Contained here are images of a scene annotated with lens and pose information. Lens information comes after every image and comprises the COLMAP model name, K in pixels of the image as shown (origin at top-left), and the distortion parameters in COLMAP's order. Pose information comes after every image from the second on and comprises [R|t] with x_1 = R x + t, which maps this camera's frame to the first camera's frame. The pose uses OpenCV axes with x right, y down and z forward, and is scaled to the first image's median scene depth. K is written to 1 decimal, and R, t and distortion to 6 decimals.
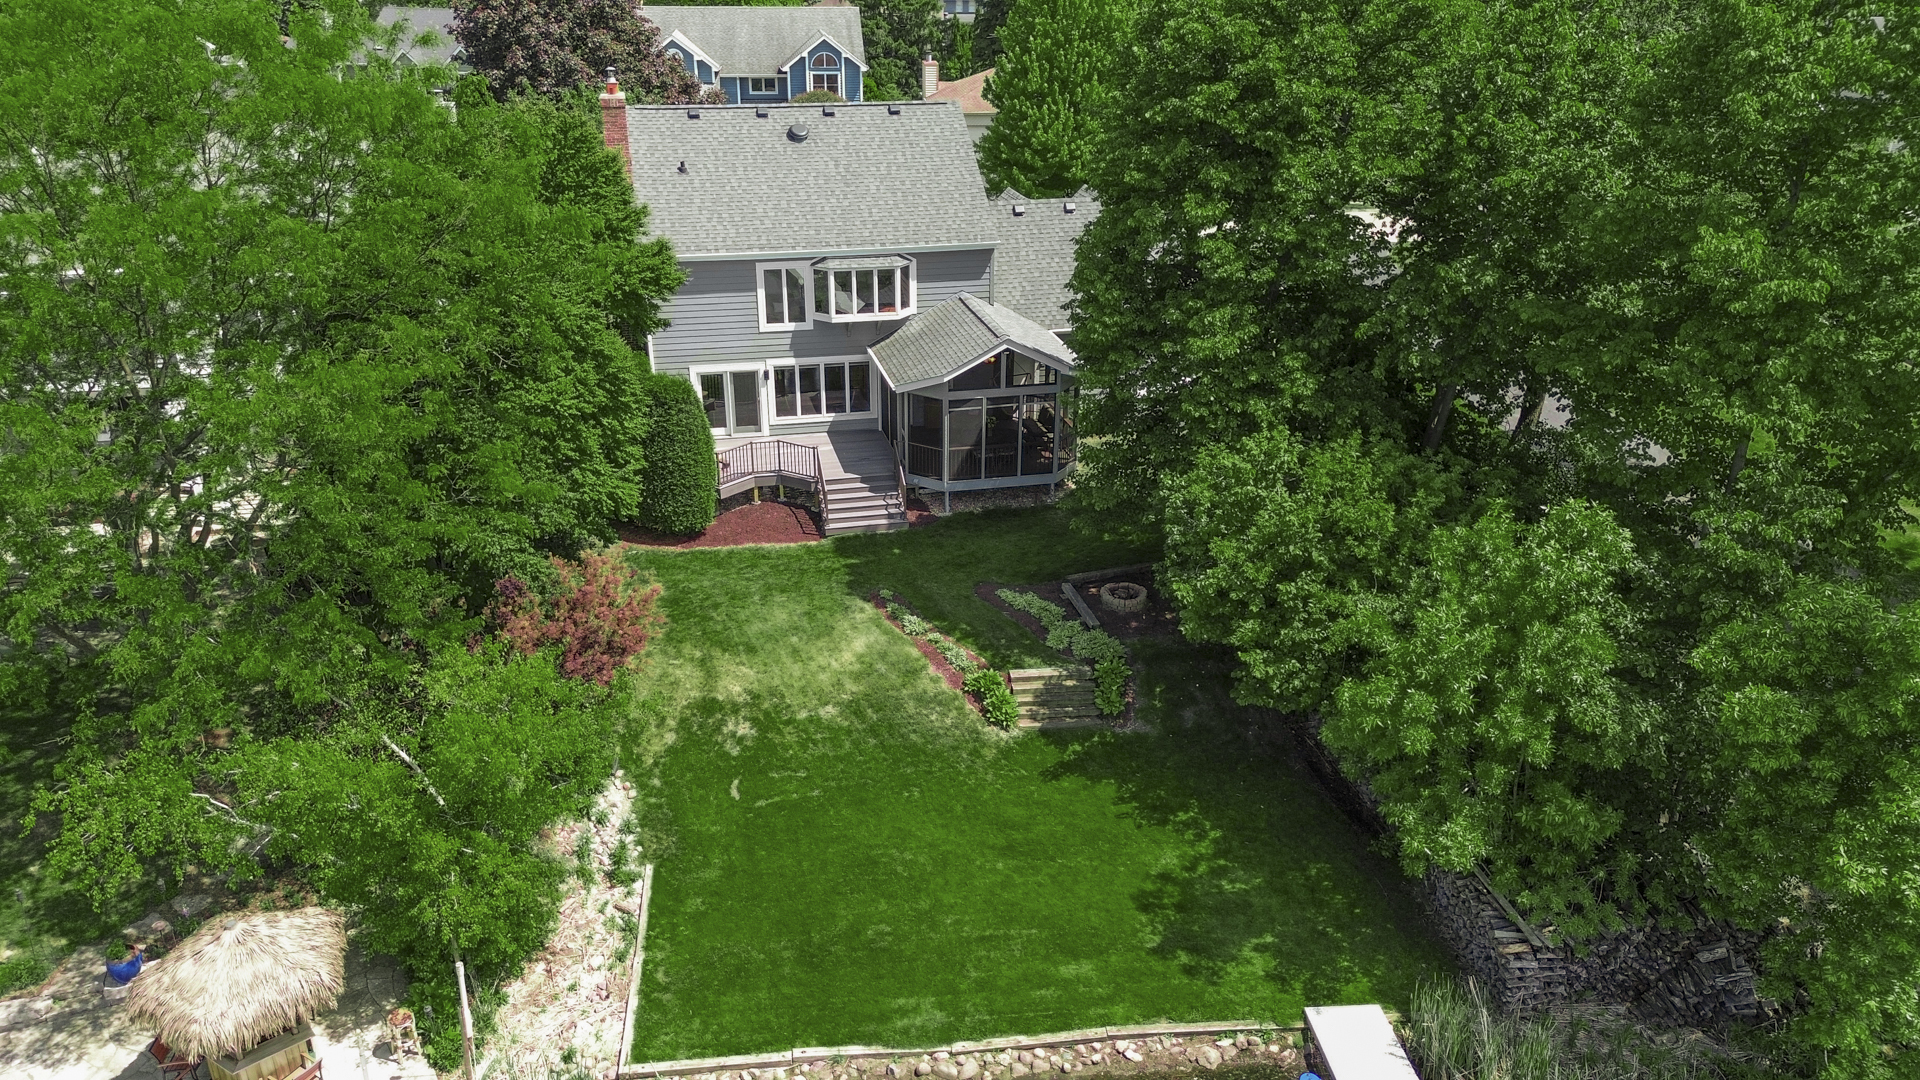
lens RADIAL K [[1346.7, 0, 960.0], [0, 1346.7, 540.0], [0, 0, 1]] dist [0.104102, -0.153761]
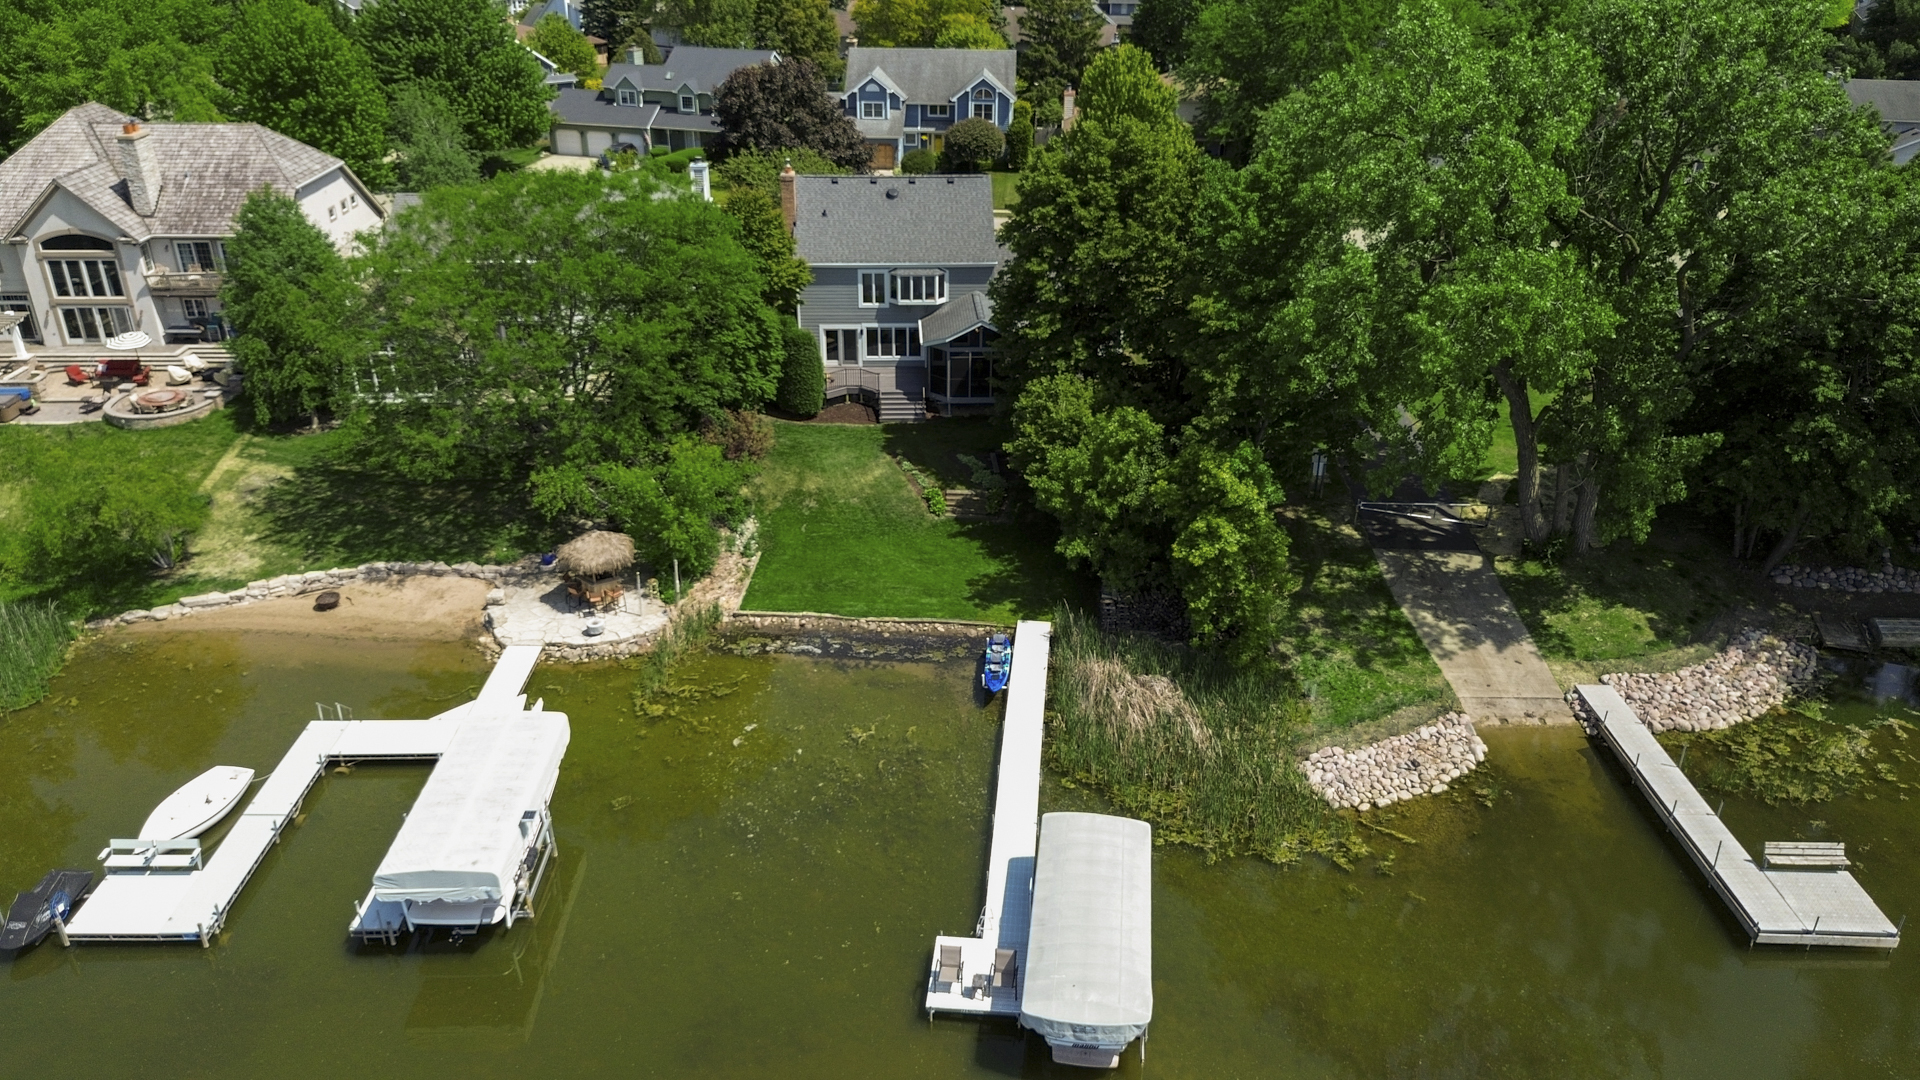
lens RADIAL K [[1346.7, 0, 960.0], [0, 1346.7, 540.0], [0, 0, 1]] dist [0.104102, -0.153761]
pose [[0.983085, 0.082620, -0.163457, 0.347842], [-0.076963, 0.996205, 0.040654, 0.079636], [0.166195, -0.027387, 0.985712, -0.862034]]
